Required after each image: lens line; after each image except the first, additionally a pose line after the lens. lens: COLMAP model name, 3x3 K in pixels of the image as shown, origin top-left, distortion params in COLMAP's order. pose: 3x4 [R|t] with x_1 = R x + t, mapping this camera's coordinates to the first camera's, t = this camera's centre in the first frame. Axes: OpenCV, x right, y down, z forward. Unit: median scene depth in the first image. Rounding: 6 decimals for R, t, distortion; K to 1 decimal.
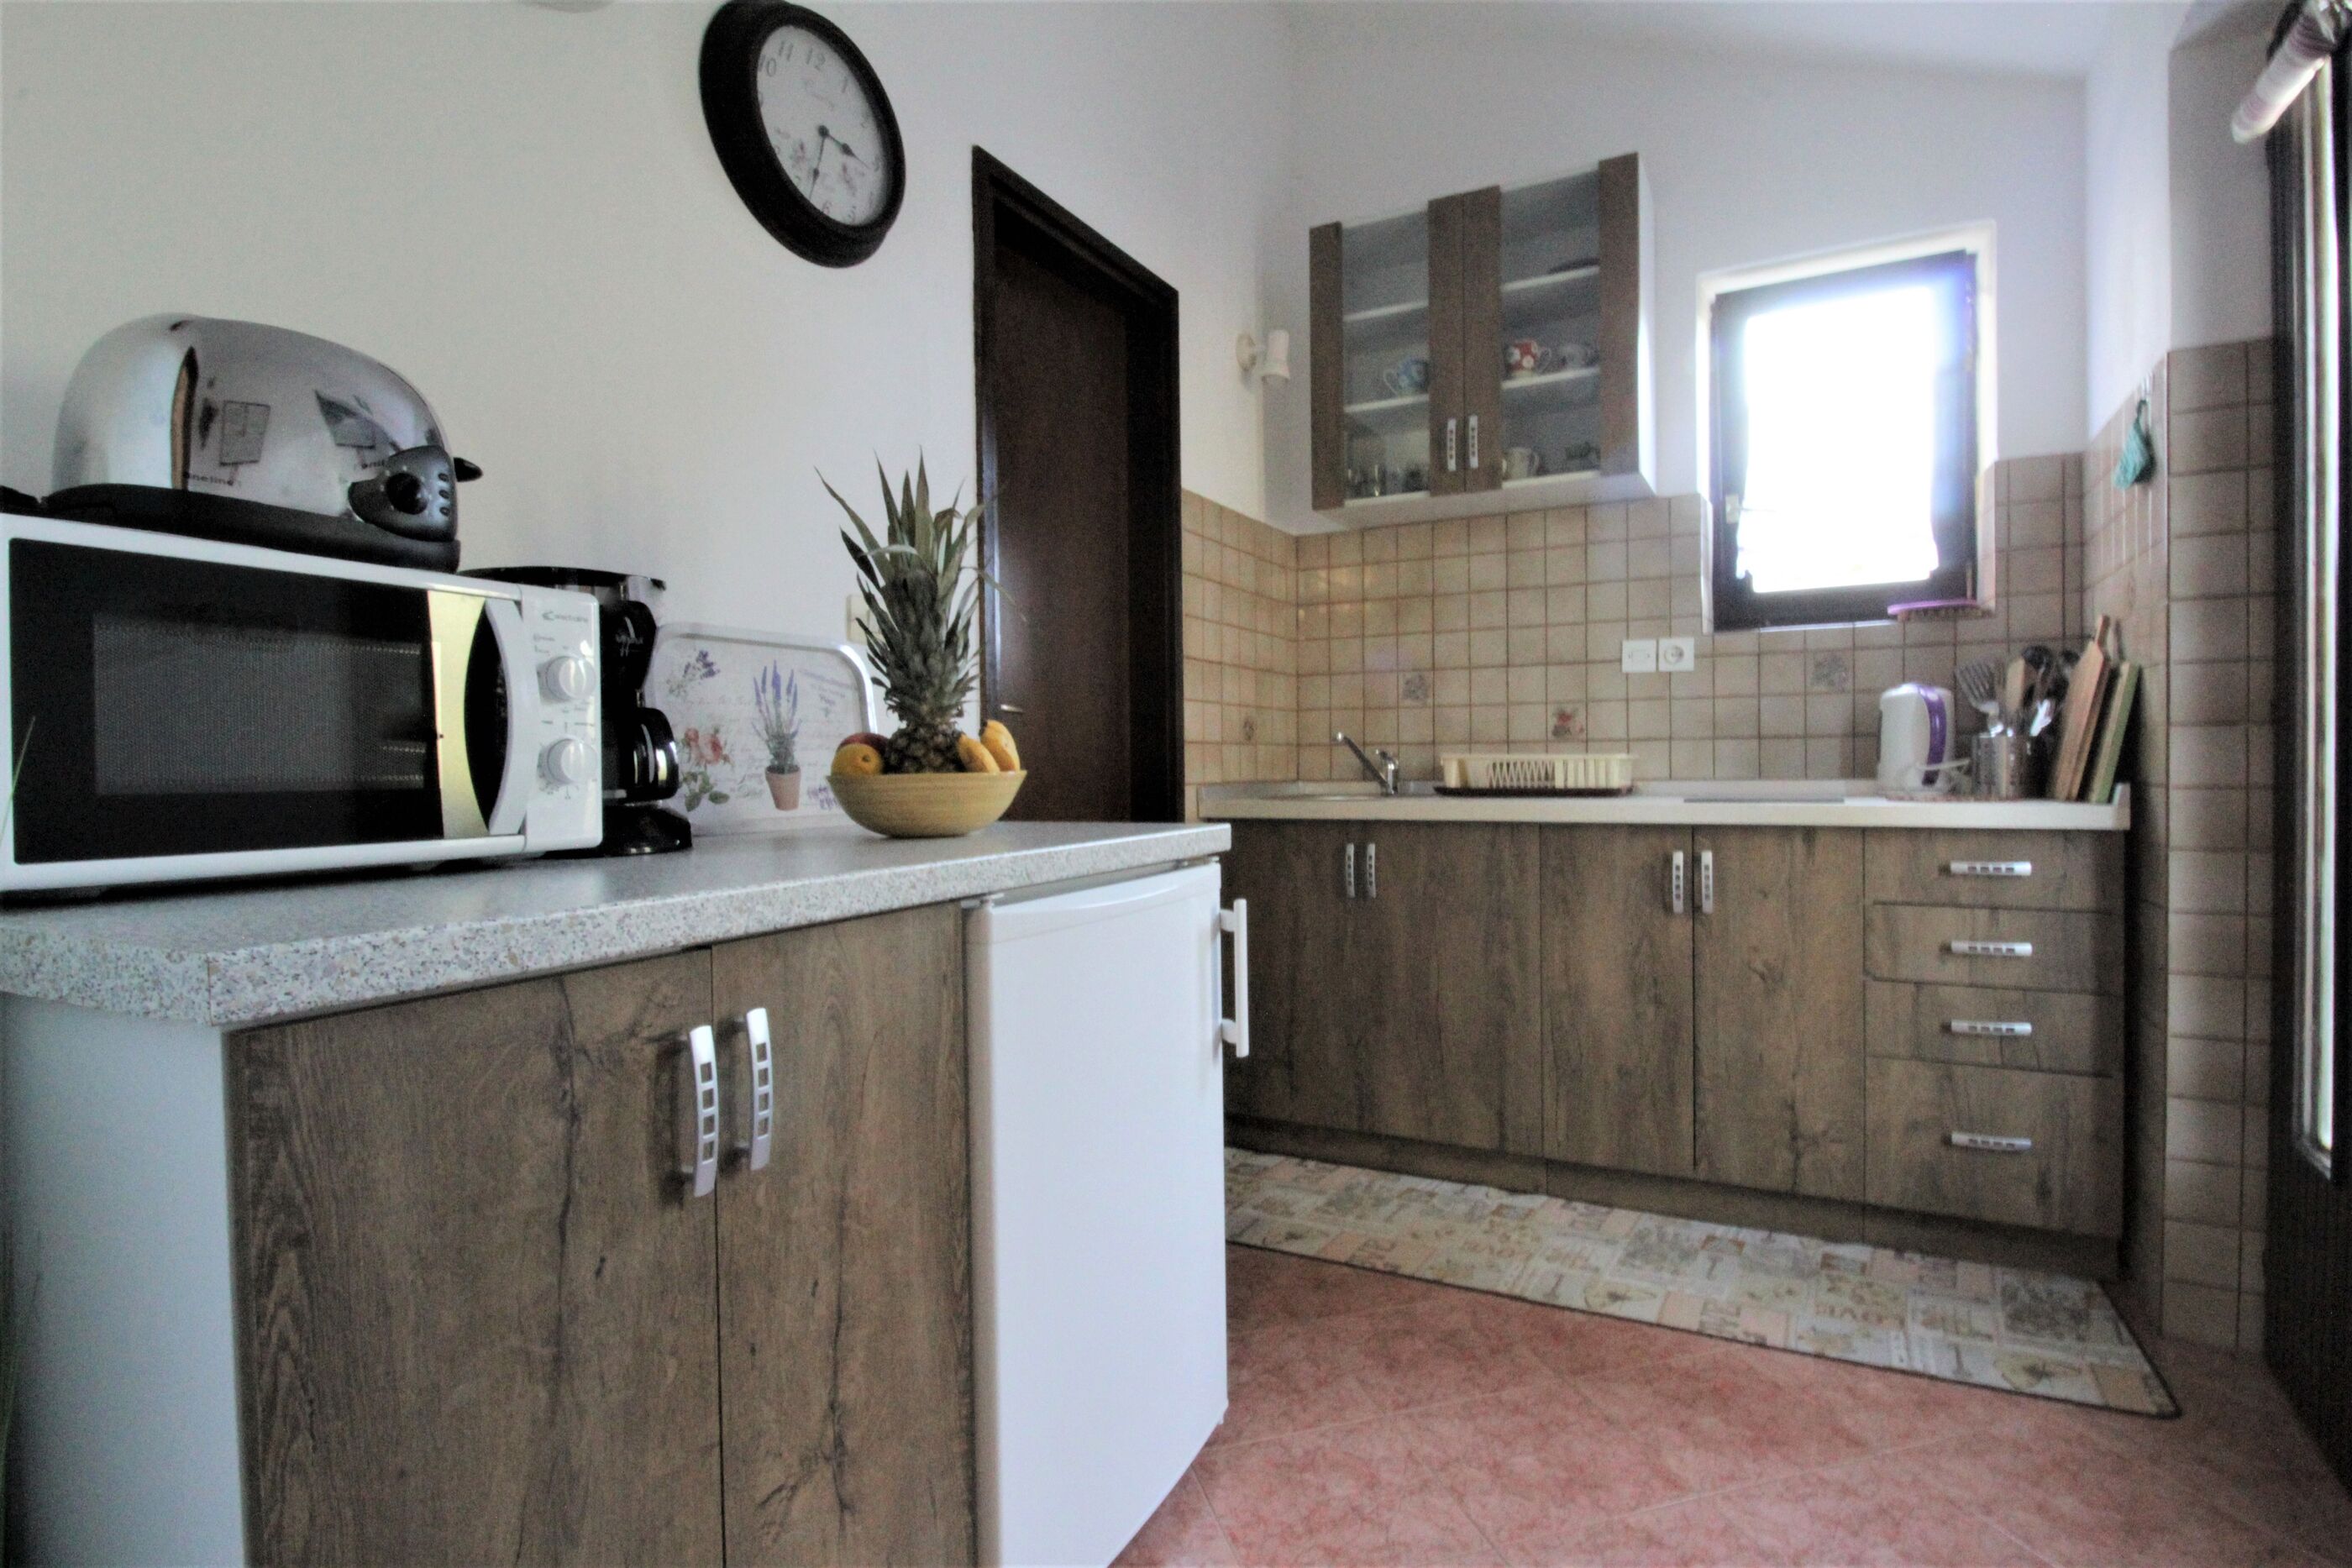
lens RADIAL K [[1167.4, 0, 1212.5], [0, 1167.4, 779.7], [0, 0, 1]] dist [0.002108, -0.012436]
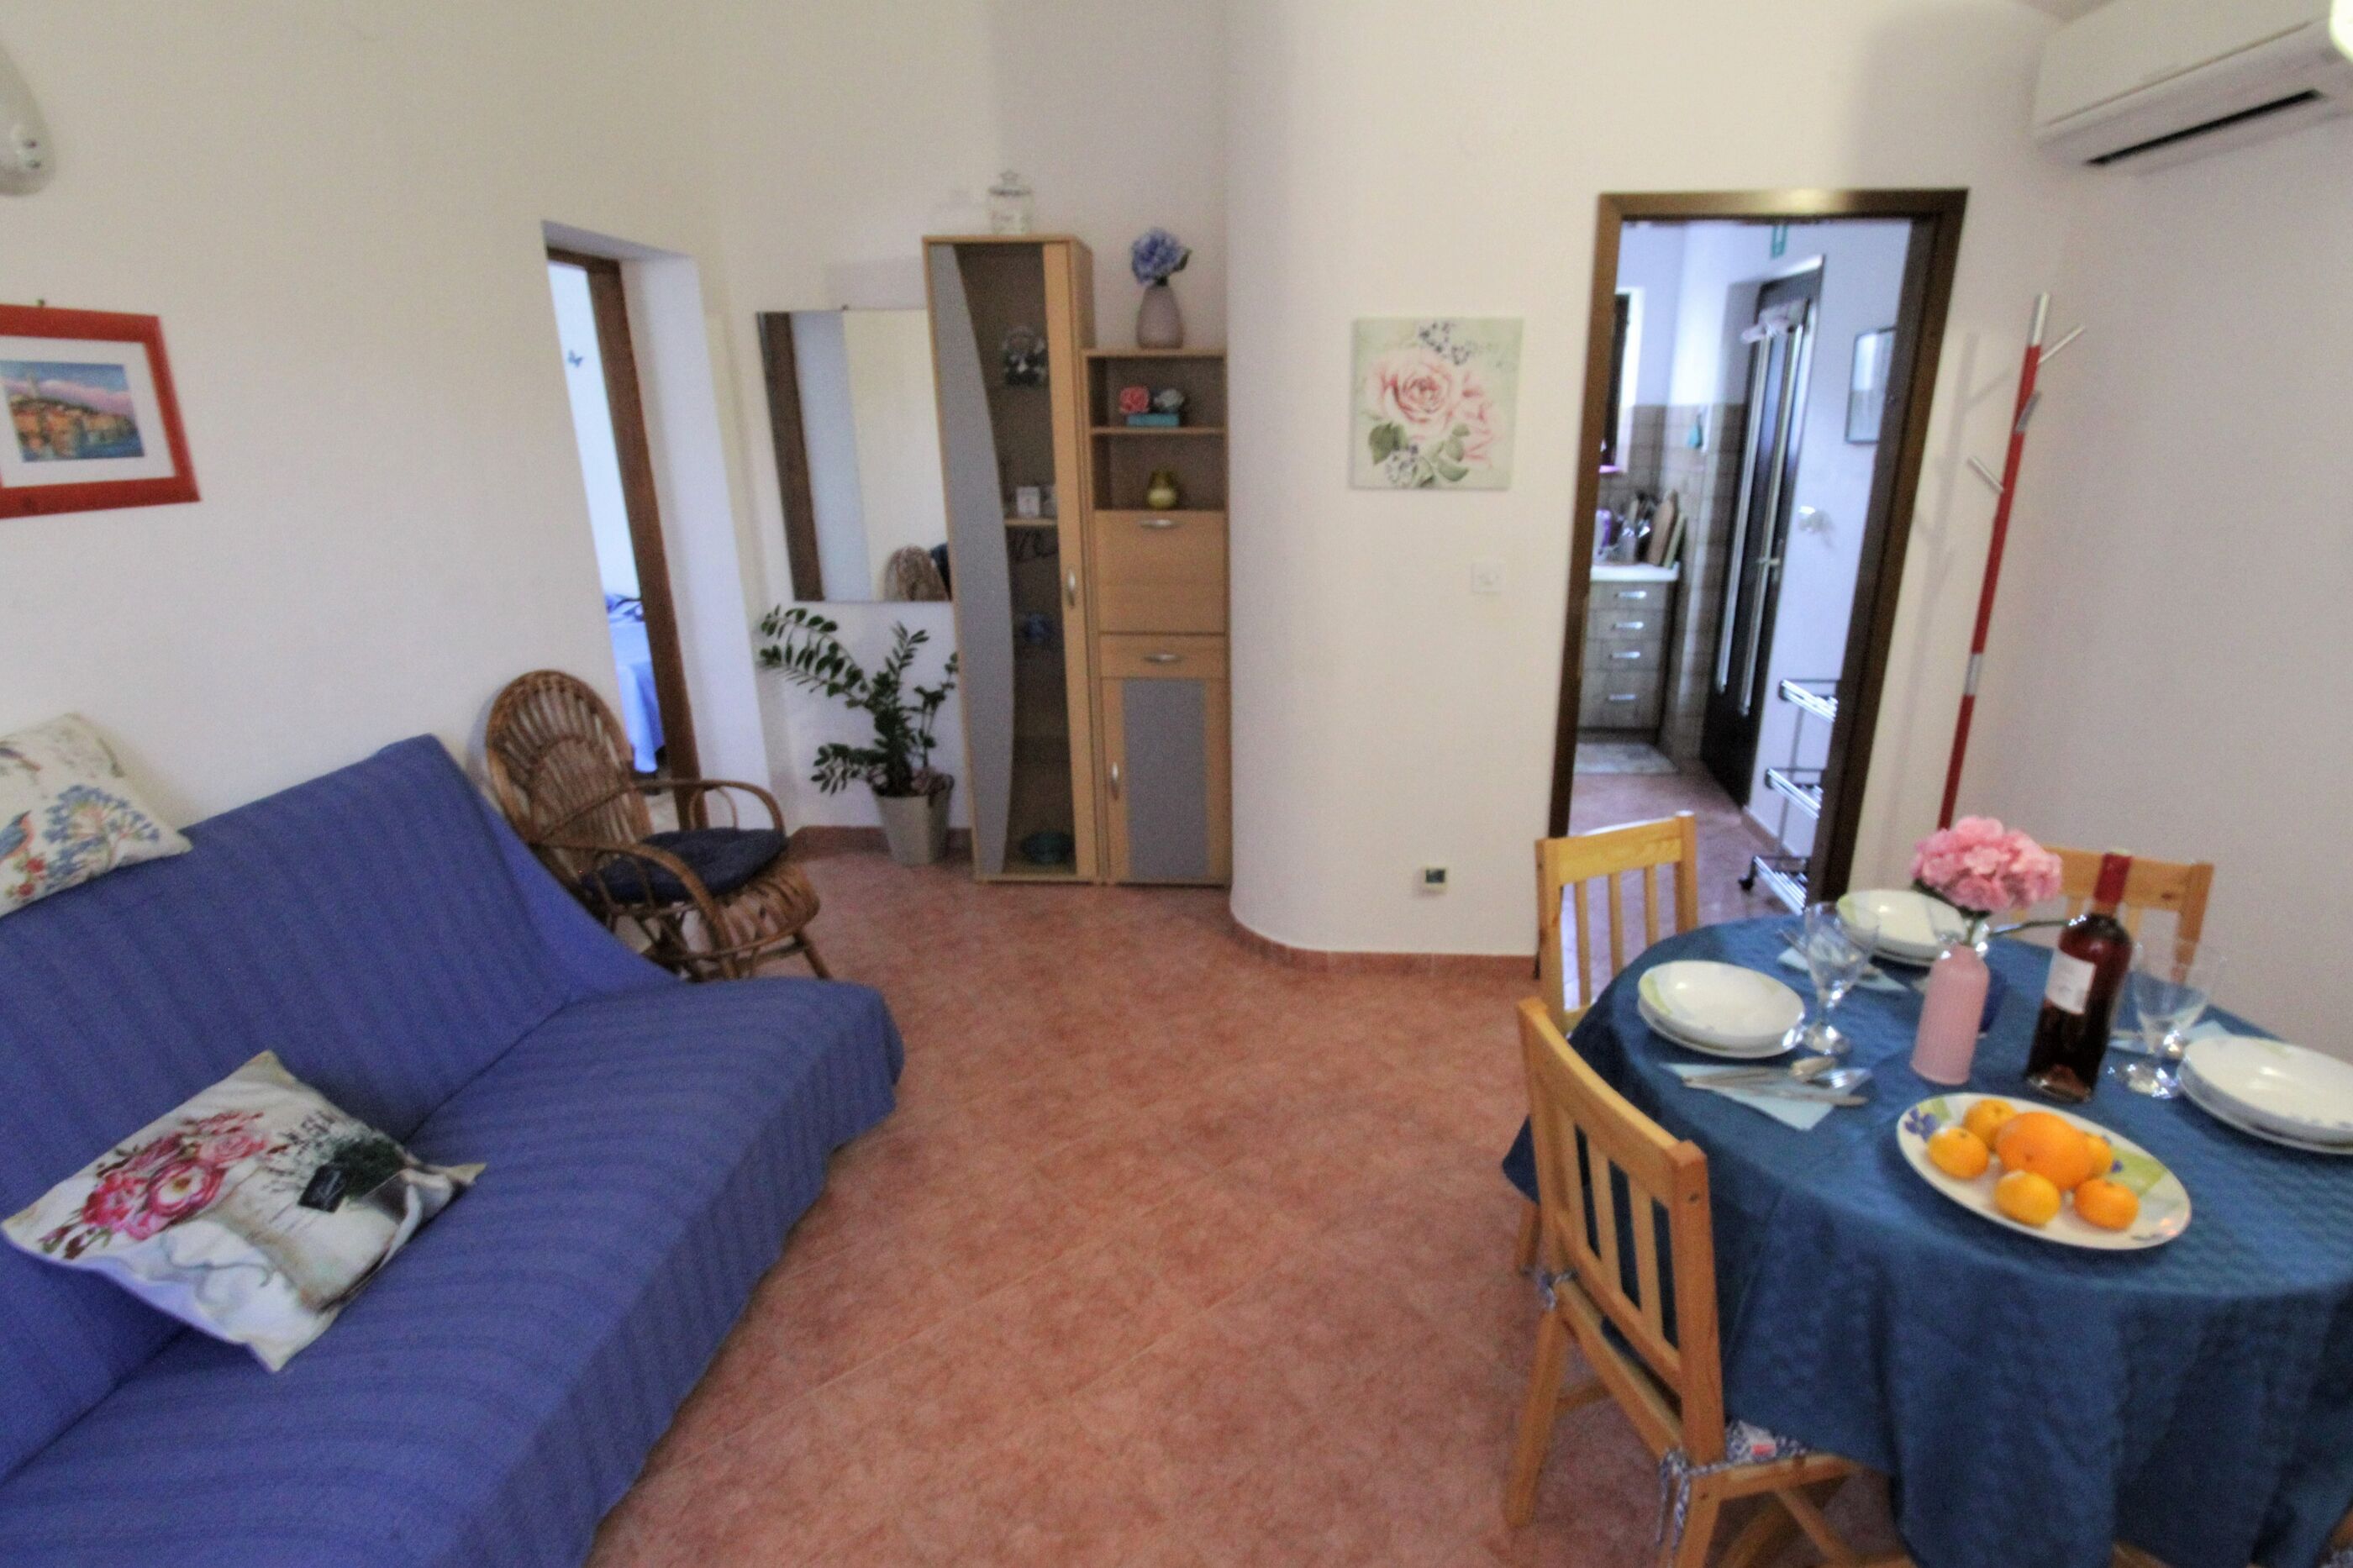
lens RADIAL K [[1164.7, 0, 1255.7], [0, 1164.7, 808.2], [0, 0, 1]] dist [0.001080, -0.014337]
pose [[0.905199, -0.130093, 0.404586, -1.097037], [0.000656, 0.952423, 0.304778, -0.239532], [-0.424987, -0.275620, 0.862218, -0.925714]]
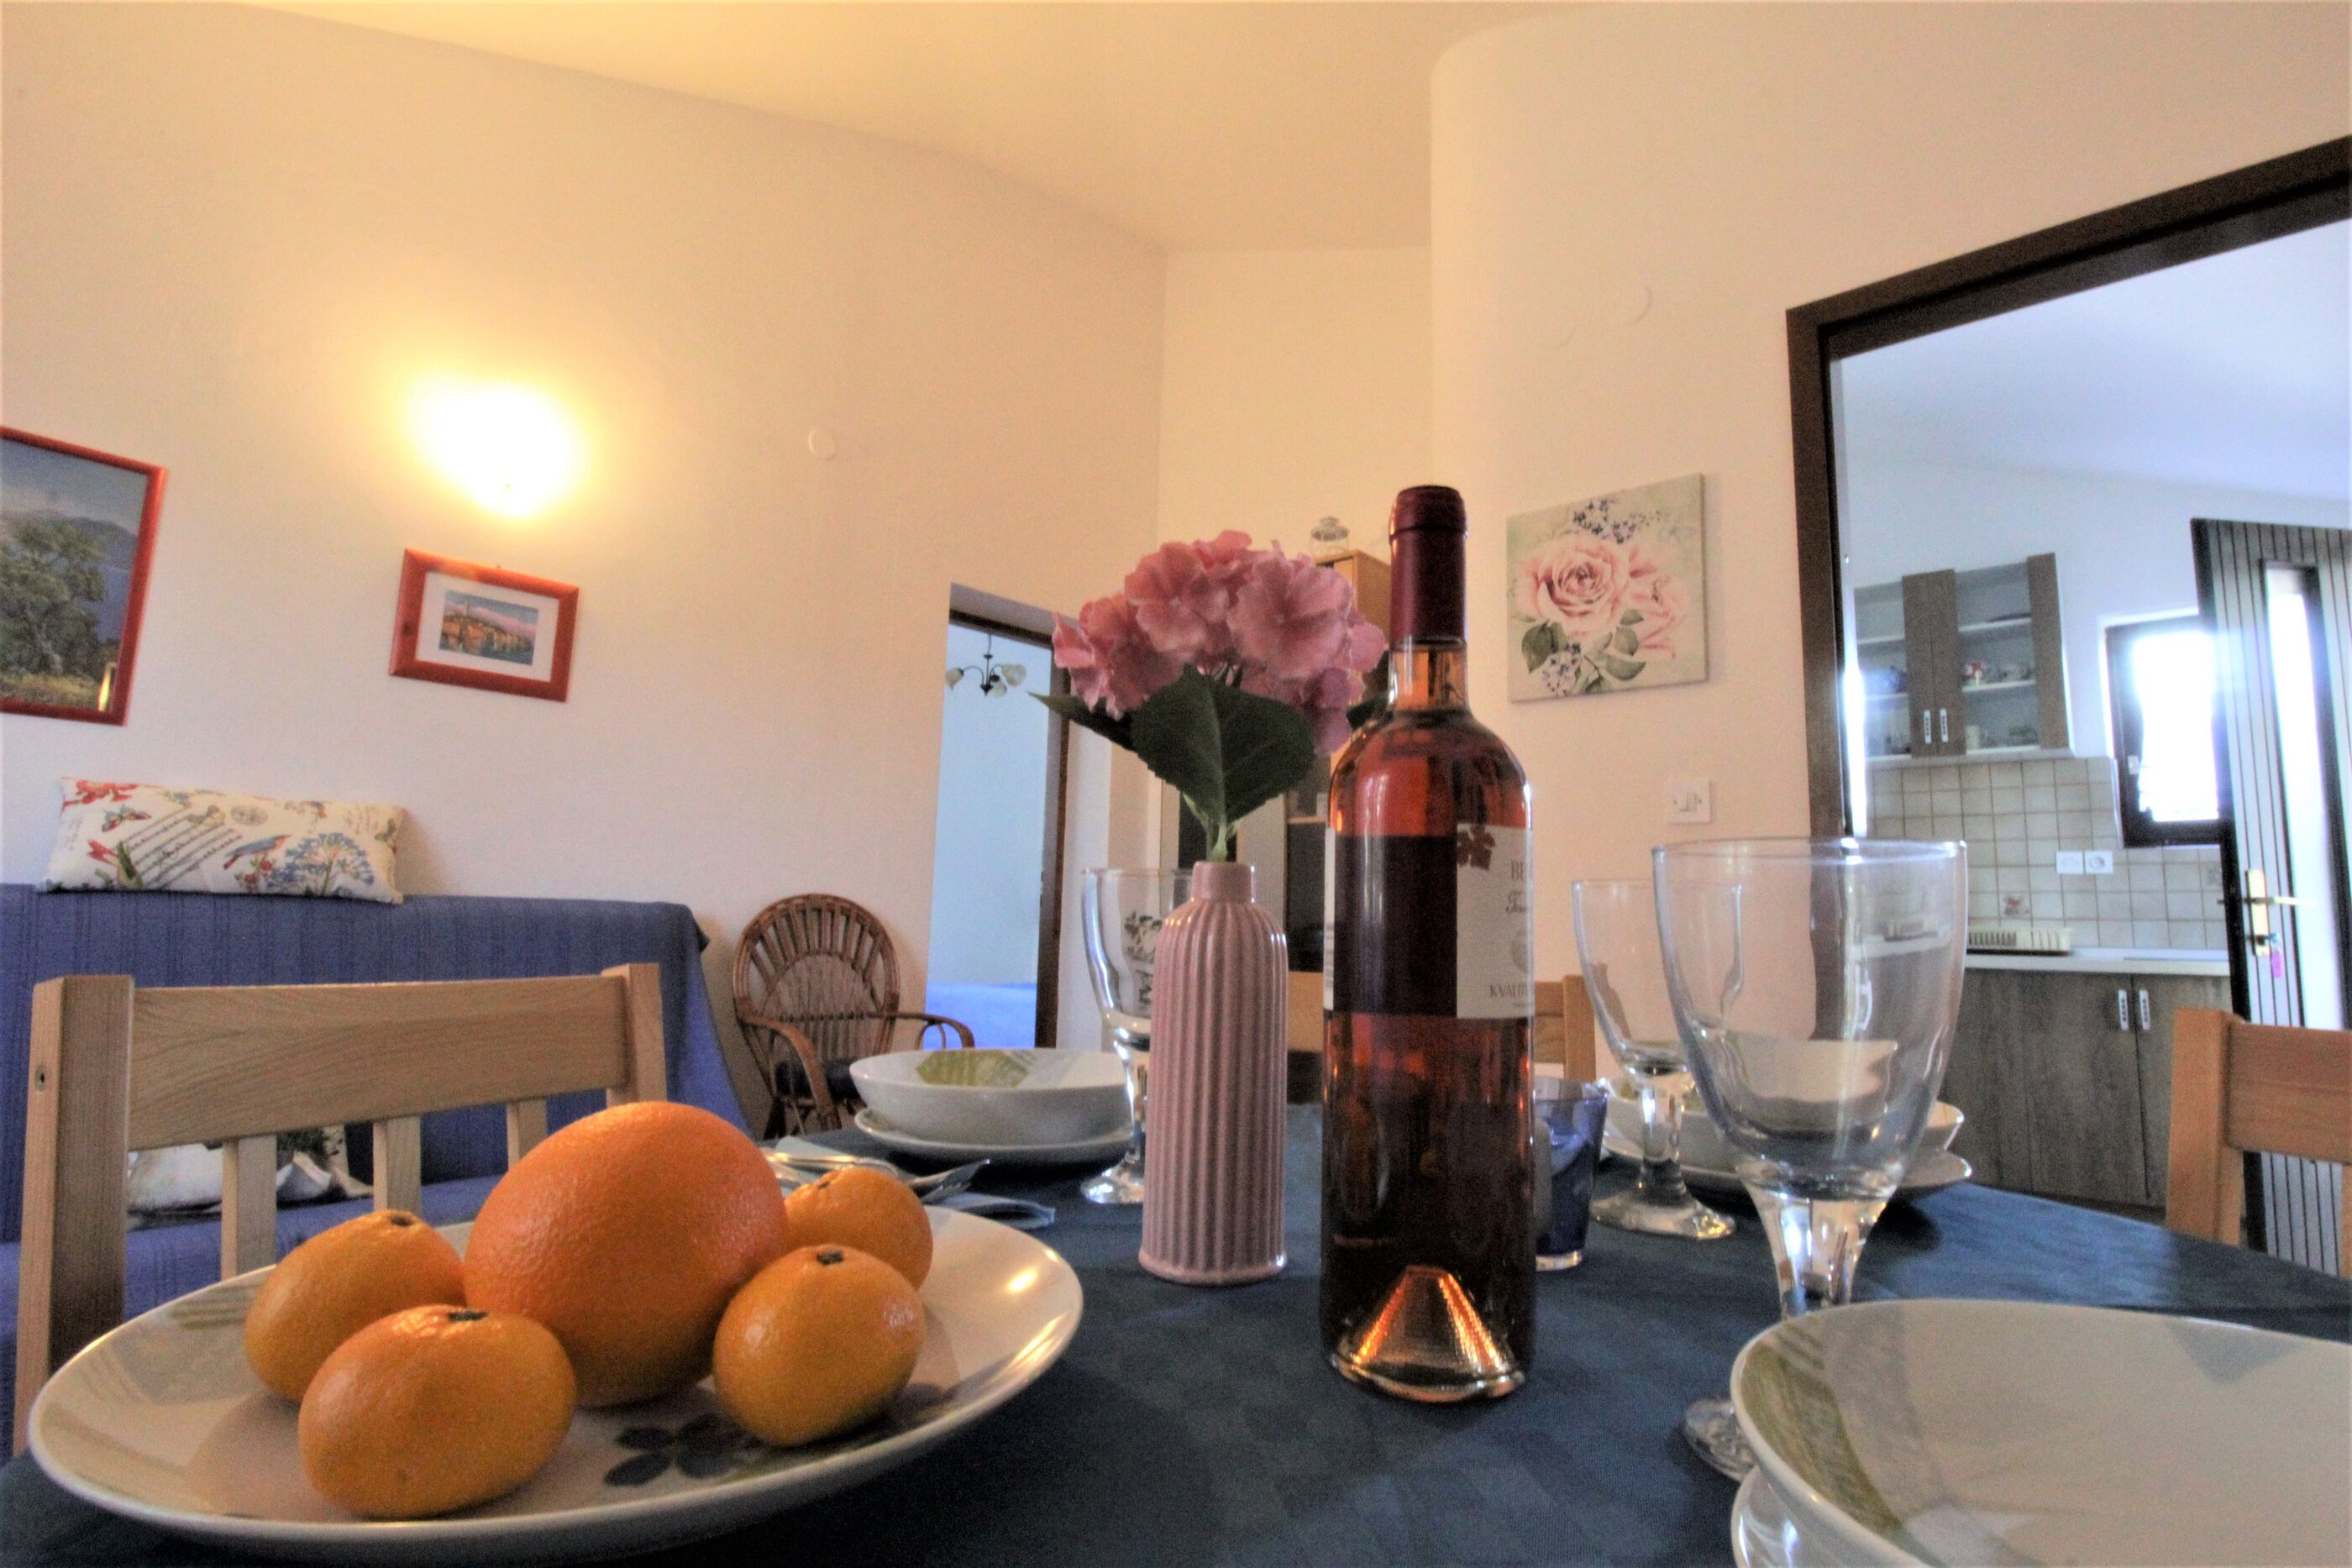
lens RADIAL K [[1126.7, 0, 1215.1], [0, 1126.7, 779.7], [0, 0, 1]] dist [0.002816, -0.014598]
pose [[0.973655, 0.002932, -0.228005, -0.458714], [-0.035783, 0.989493, -0.140083, 0.035708], [0.225199, 0.144551, 0.963530, -0.794927]]
